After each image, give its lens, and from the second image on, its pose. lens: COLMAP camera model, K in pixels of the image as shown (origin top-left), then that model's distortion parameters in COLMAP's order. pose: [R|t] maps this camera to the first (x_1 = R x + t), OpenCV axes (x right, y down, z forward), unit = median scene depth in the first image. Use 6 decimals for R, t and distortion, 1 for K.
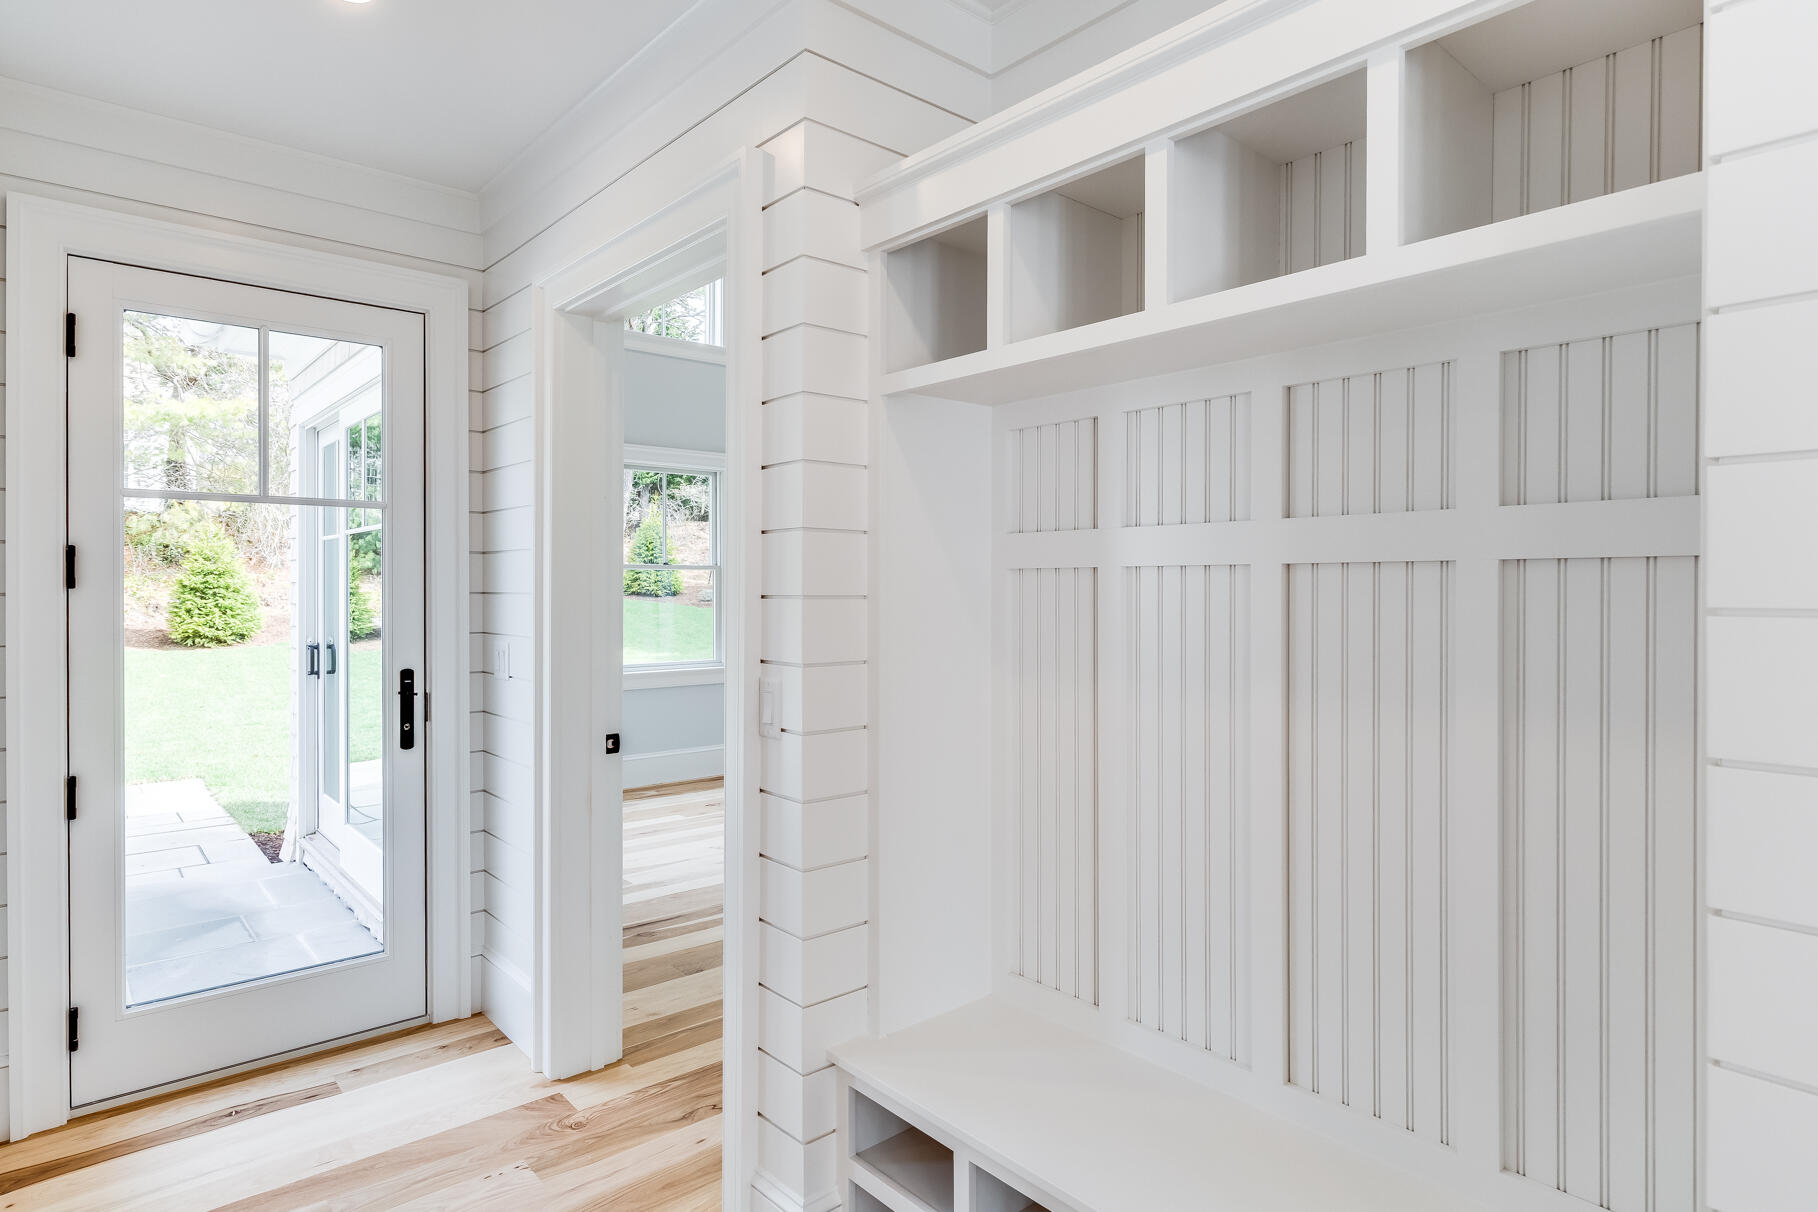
lens RADIAL K [[996.2, 0, 916.3], [0, 996.2, 585.0], [0, 0, 1]] dist [0.000934, 0.001122]
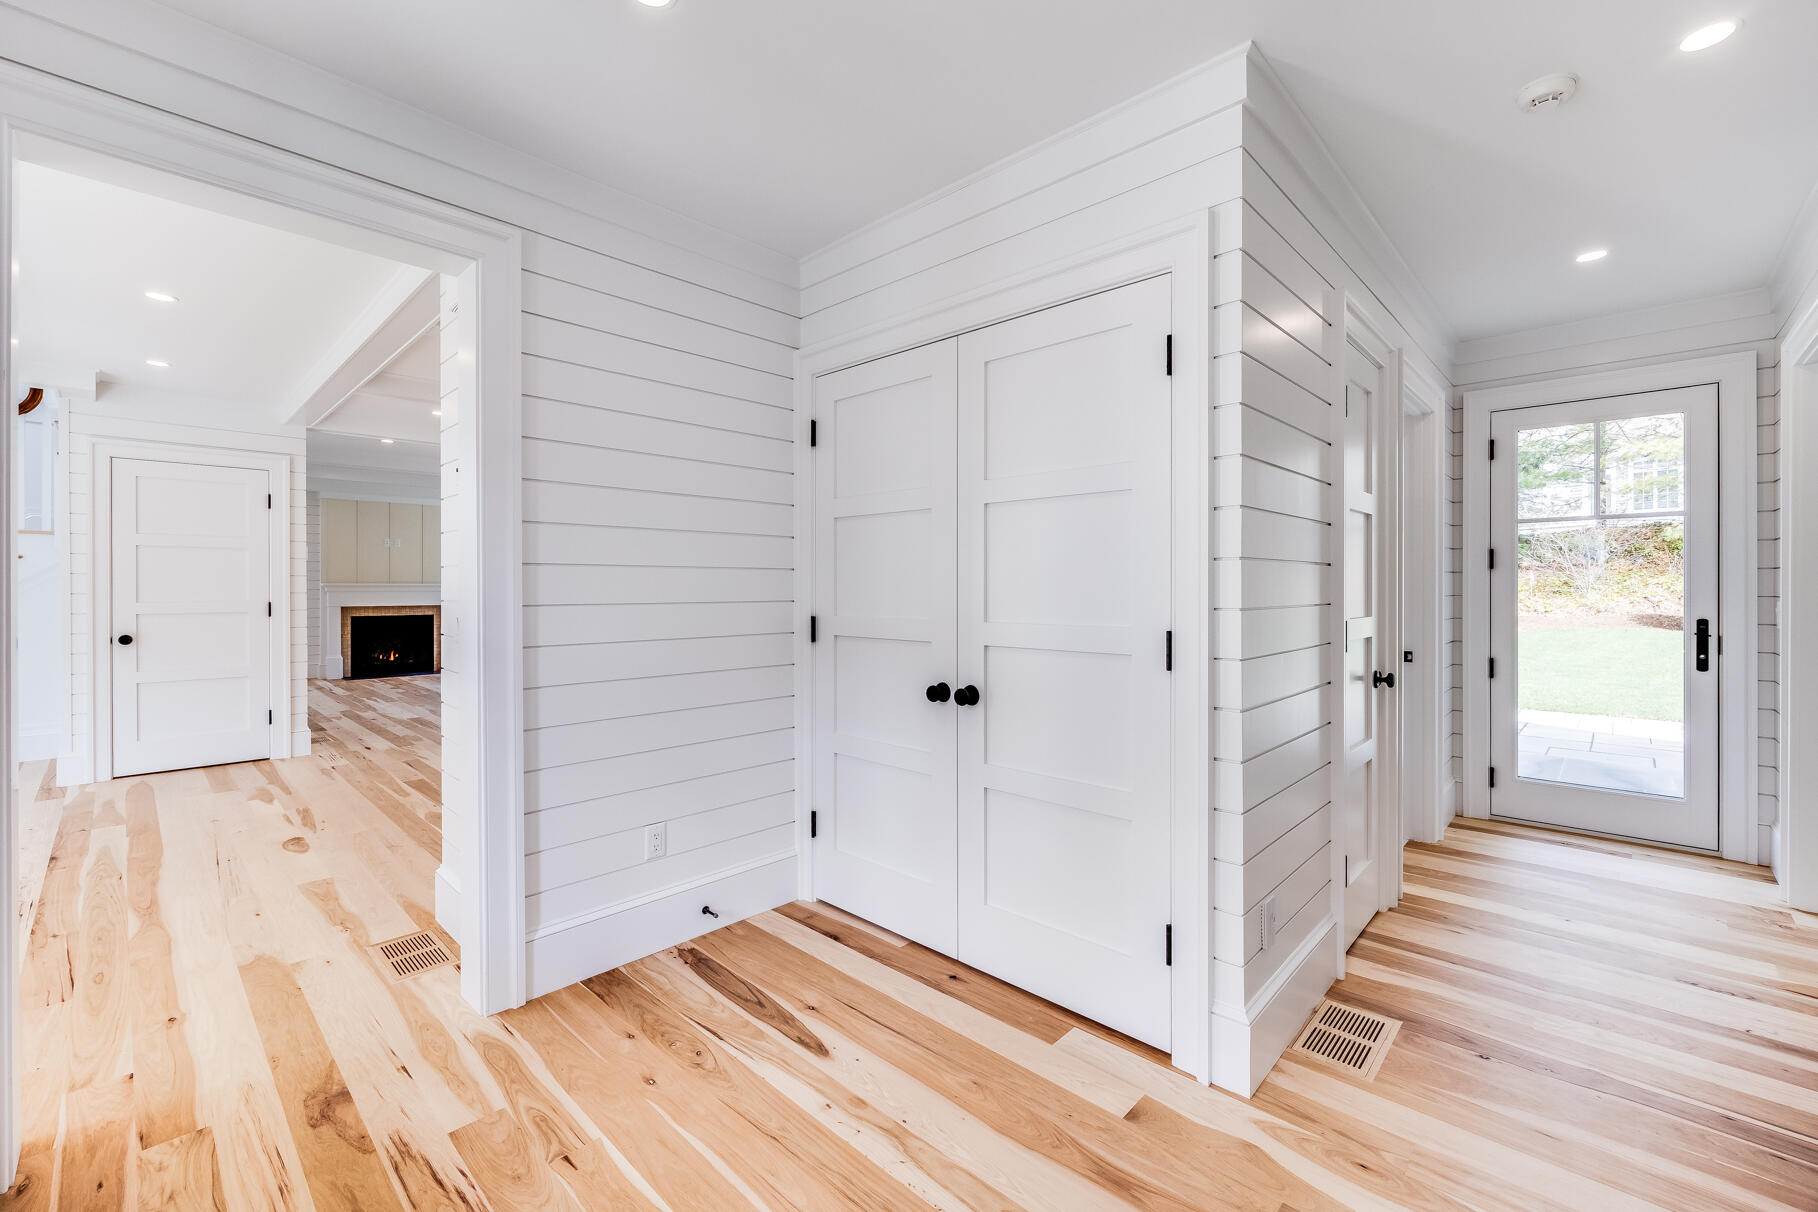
lens RADIAL K [[748.5, 0, 908.9], [0, 748.5, 597.8], [0, 0, 1]] dist [0.001442, 0.000163]
pose [[0.082451, 0.010978, -0.996535, 0.533710], [0.004487, 0.999925, 0.011386, 0.033416], [0.996585, -0.005411, 0.082396, -0.307185]]
